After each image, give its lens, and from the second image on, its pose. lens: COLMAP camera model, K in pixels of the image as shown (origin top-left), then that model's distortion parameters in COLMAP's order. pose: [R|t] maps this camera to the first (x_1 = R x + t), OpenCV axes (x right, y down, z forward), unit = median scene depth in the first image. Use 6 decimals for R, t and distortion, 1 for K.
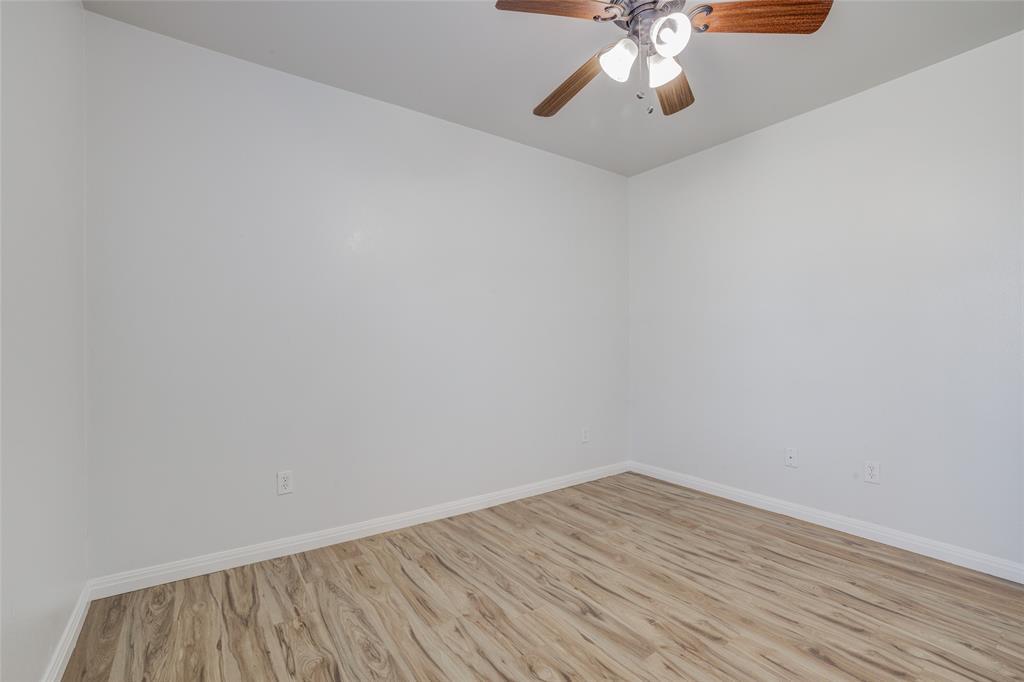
lens RADIAL K [[438.8, 0, 514.3], [0, 438.8, 338.8], [0, 0, 1]] dist [-0.036212, 0.010587]
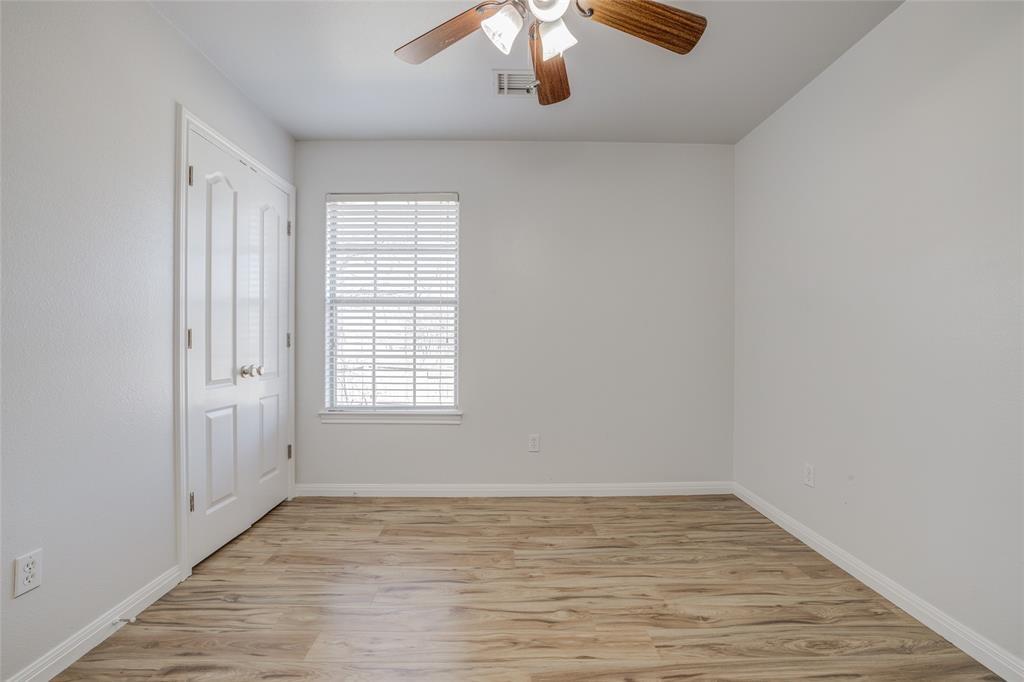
lens RADIAL K [[438.8, 0, 503.7], [0, 438.8, 340.3], [0, 0, 1]] dist [-0.036212, 0.010587]
pose [[-0.576508, 0.000434, -0.817092, 0.817769], [0.010488, 0.999921, -0.006868, 0.010937], [0.817024, -0.012529, -0.576467, 1.111467]]
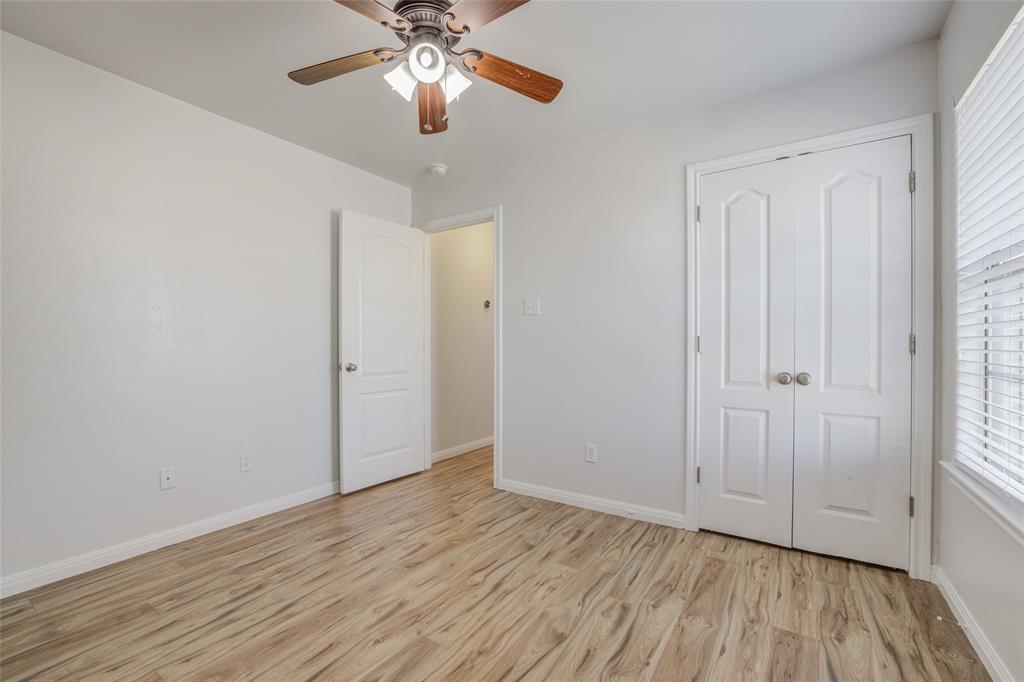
lens RADIAL K [[438.8, 0, 503.5], [0, 438.8, 343.7], [0, 0, 1]] dist [-0.036212, 0.010587]
pose [[-0.343946, 0.007526, 0.938959, -0.561283], [-0.008288, 0.999905, -0.011050, 0.010722], [-0.938953, -0.011583, -0.343851, 0.905942]]
